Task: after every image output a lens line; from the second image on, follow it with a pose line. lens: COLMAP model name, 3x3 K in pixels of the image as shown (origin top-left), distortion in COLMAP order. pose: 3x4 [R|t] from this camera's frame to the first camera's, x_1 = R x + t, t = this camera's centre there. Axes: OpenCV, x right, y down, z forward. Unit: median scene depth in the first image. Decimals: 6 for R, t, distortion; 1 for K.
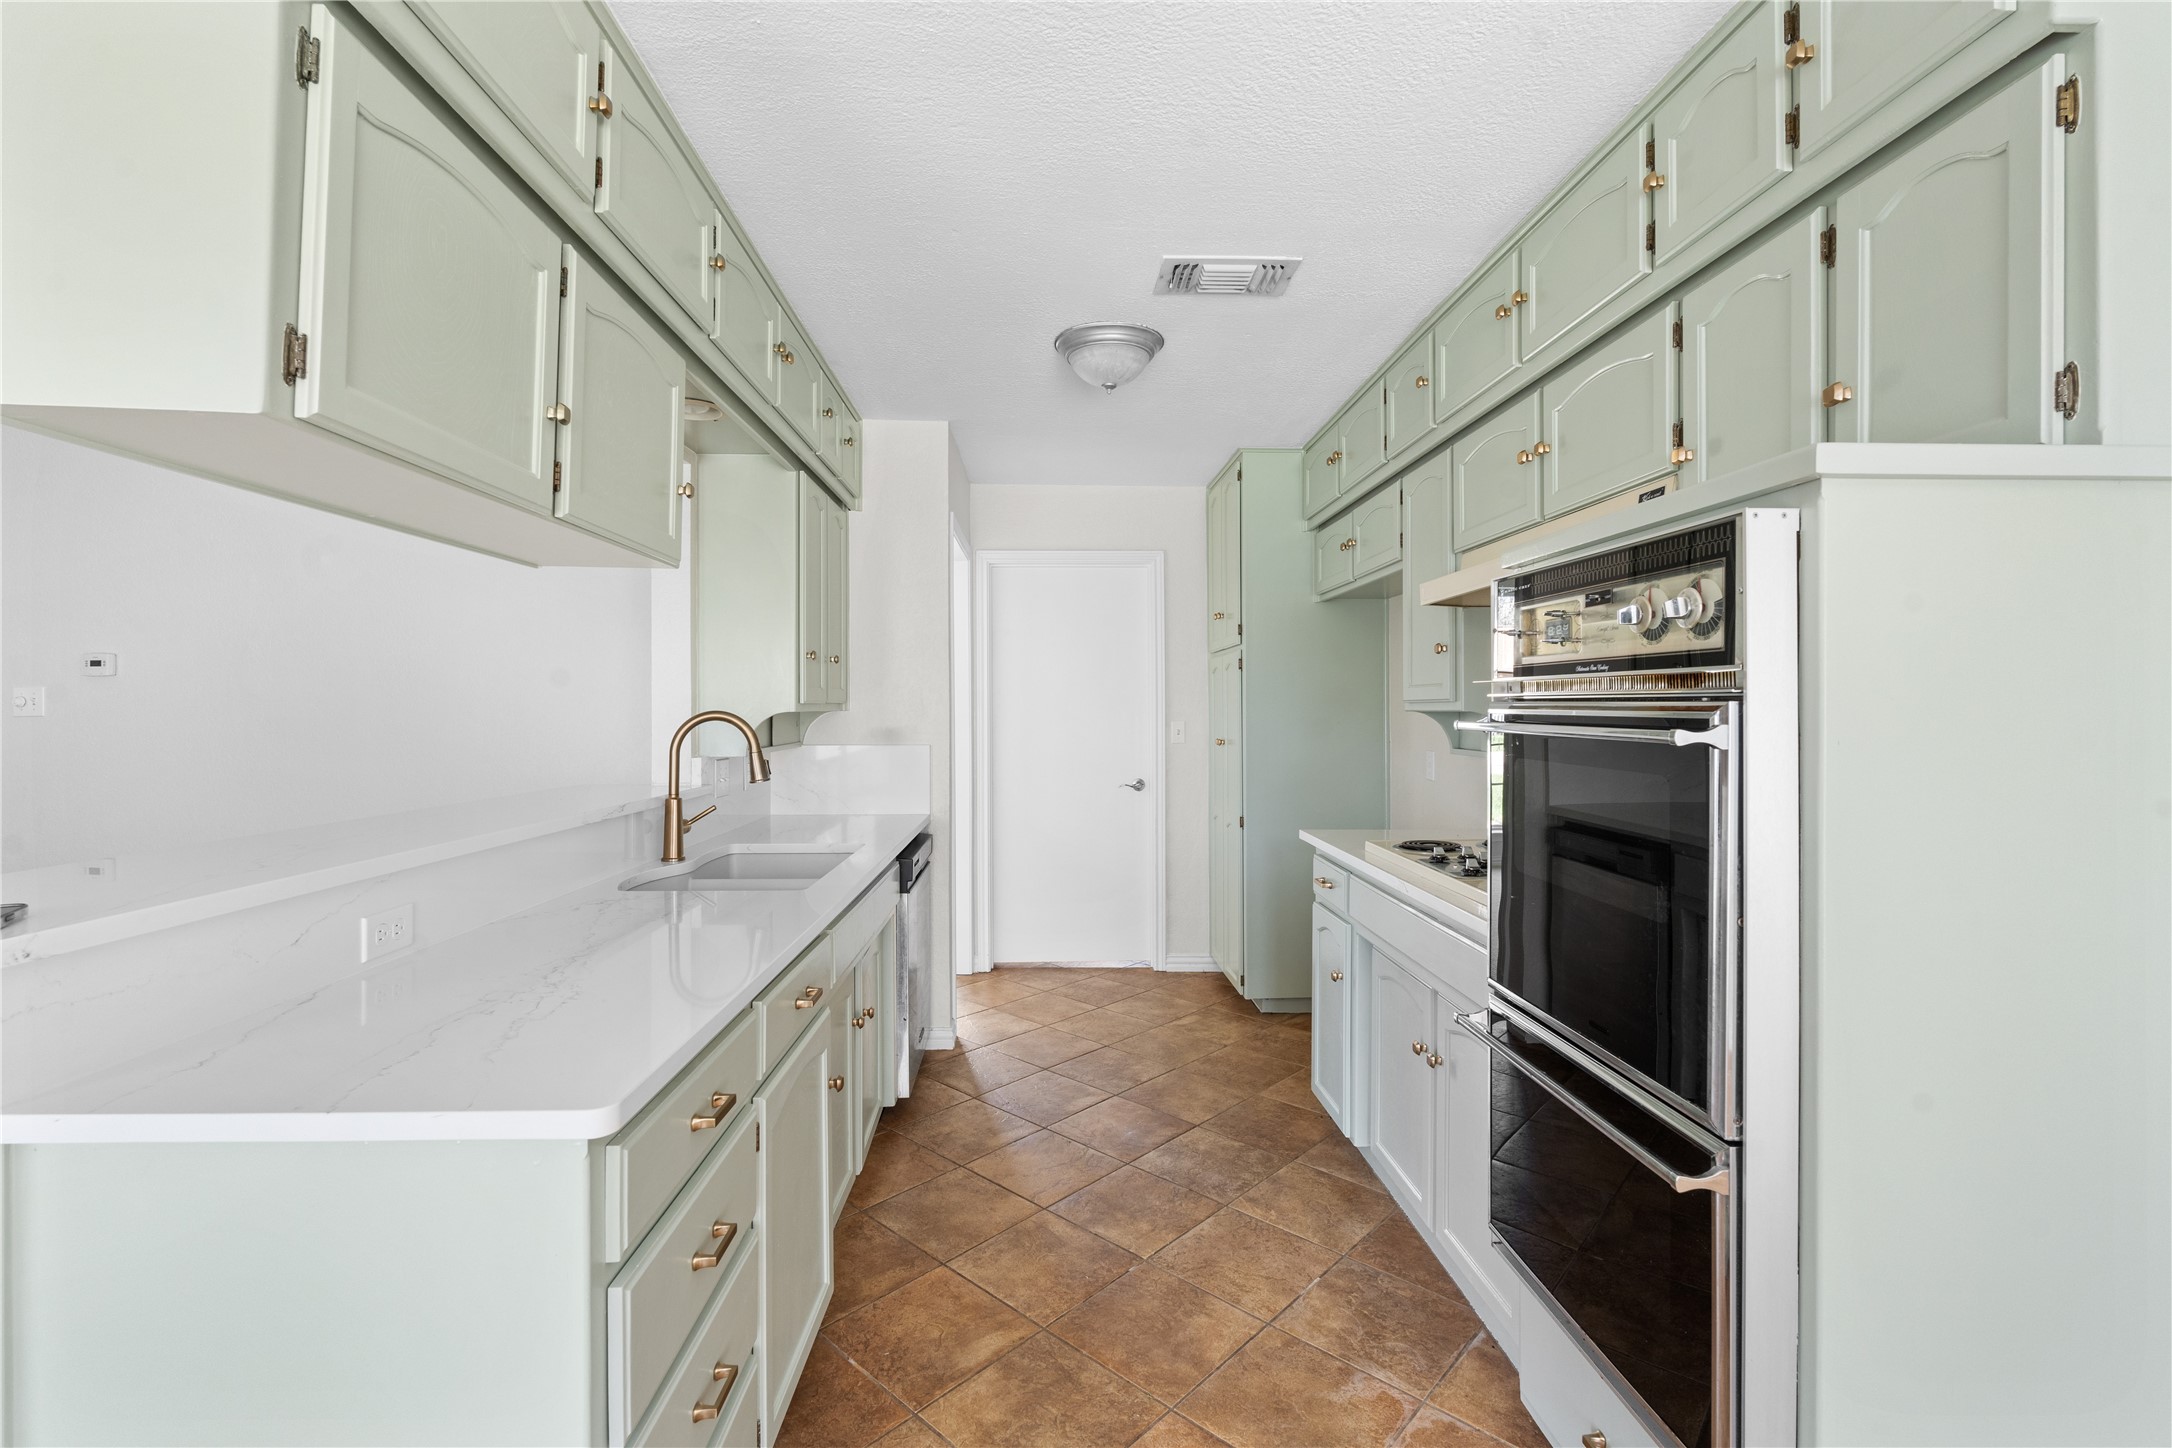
lens RADIAL K [[949.9, 0, 1085.0], [0, 949.9, 711.0], [0, 0, 1]] dist [-0.004538, 0.000037]
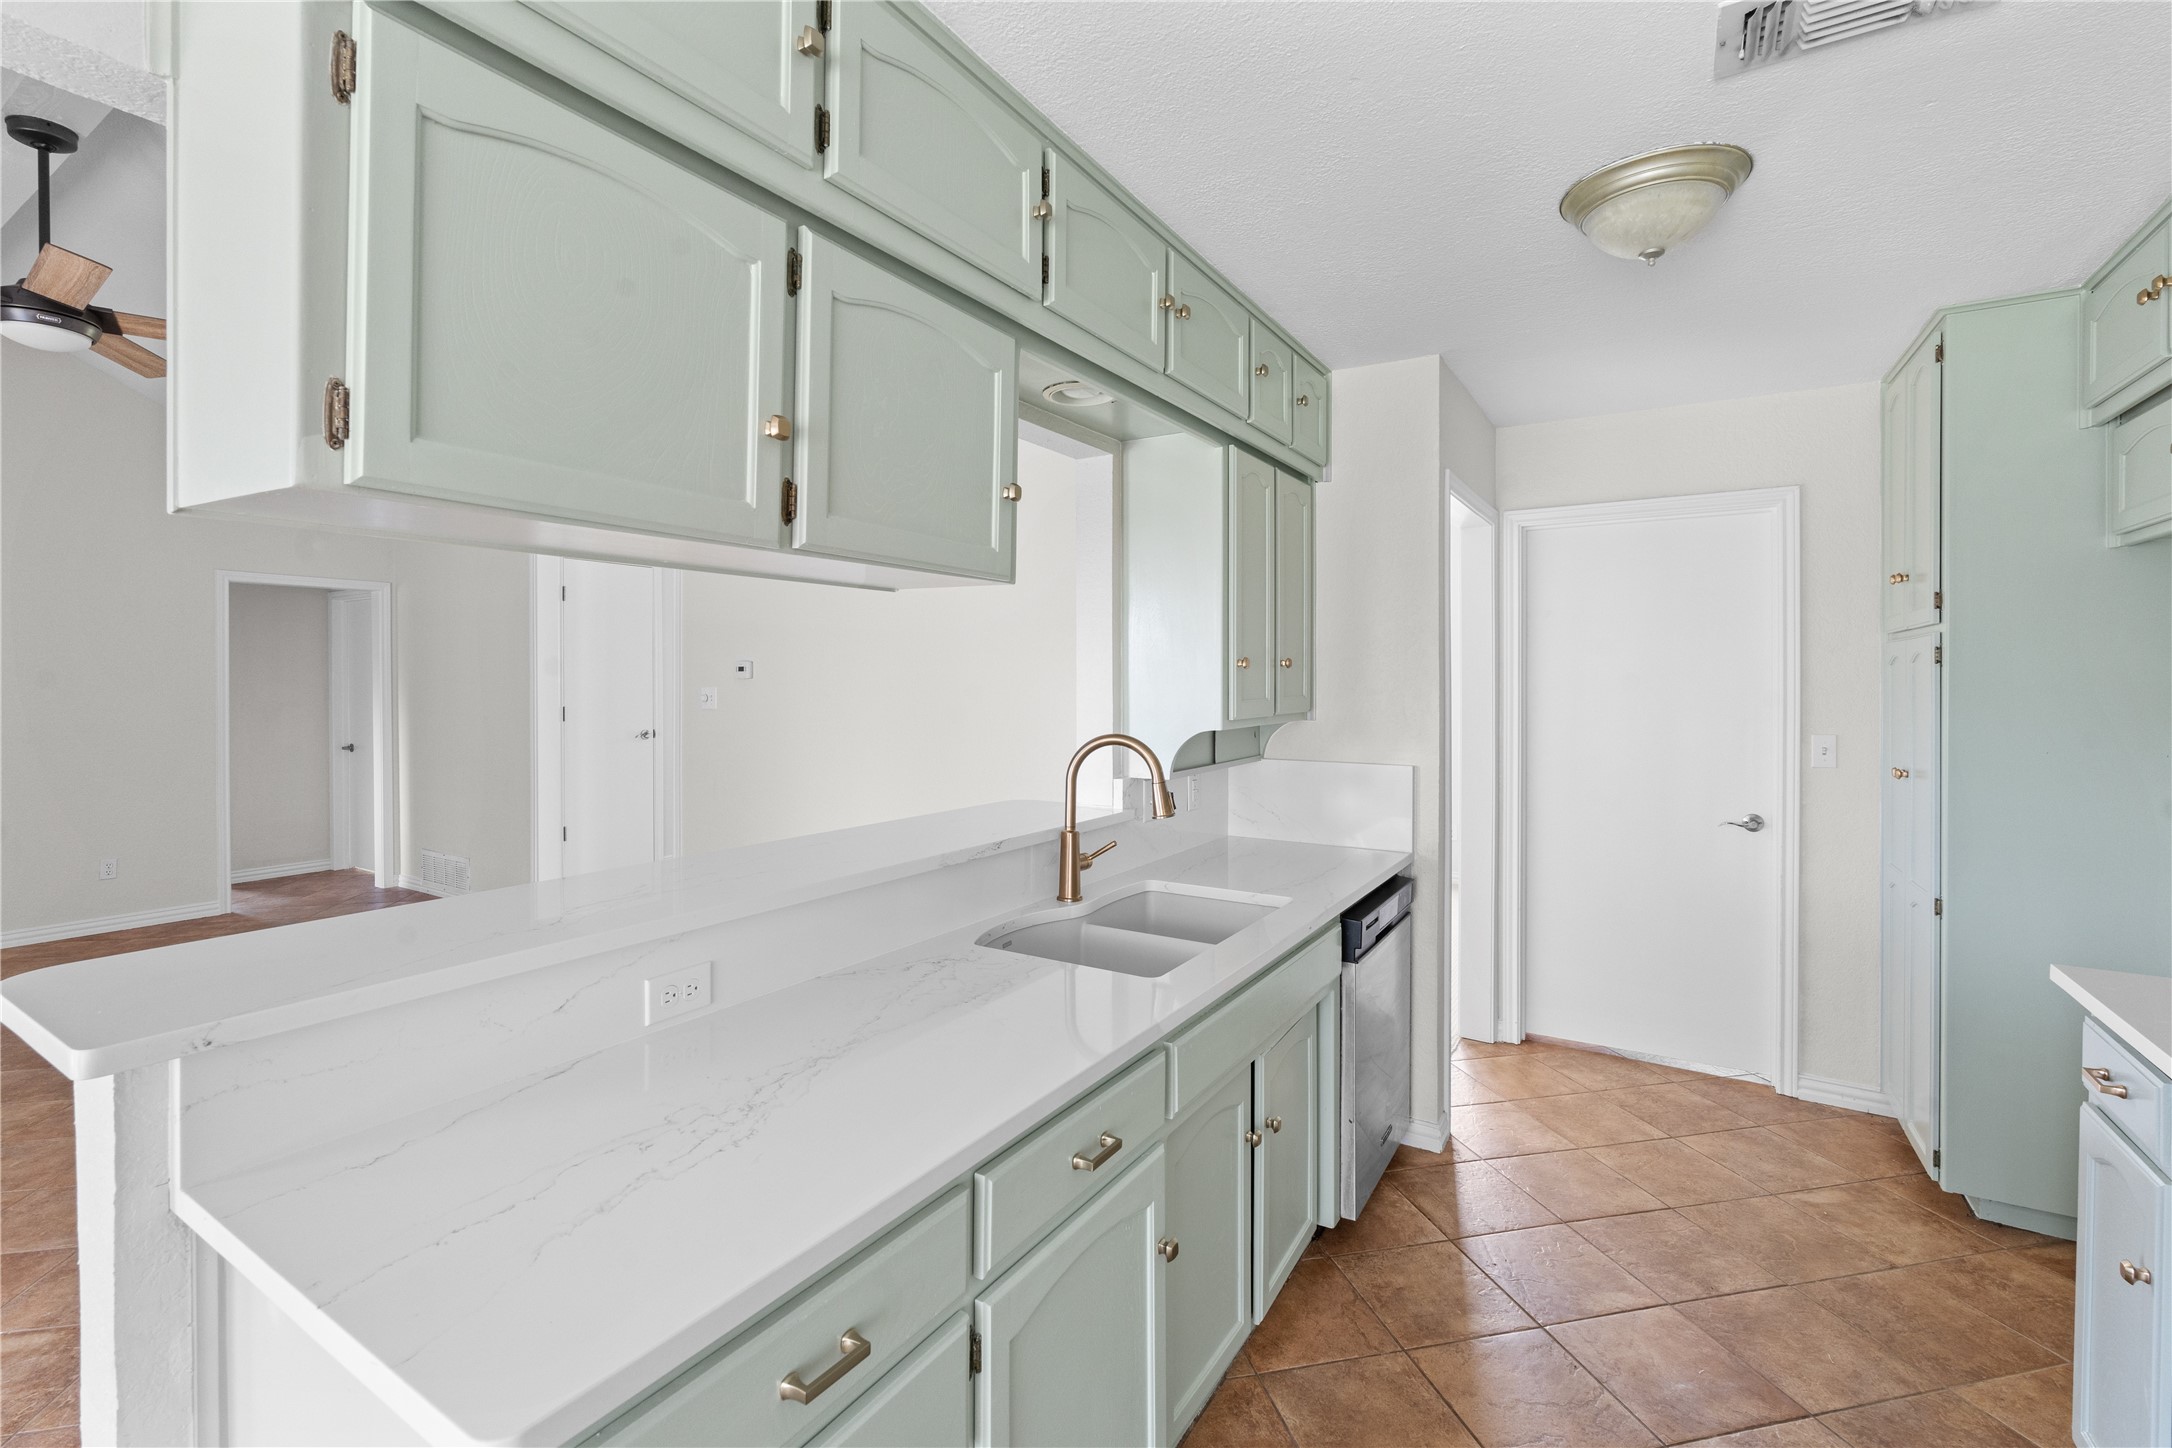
lens RADIAL K [[949.9, 0, 1082.5], [0, 949.9, 686.7], [0, 0, 1]] dist [-0.004538, 0.000037]
pose [[0.821527, 0.007134, -0.570125, 0.074665], [-0.002518, 0.999957, 0.008884, -0.043867], [0.570164, -0.005862, 0.821510, 0.221255]]
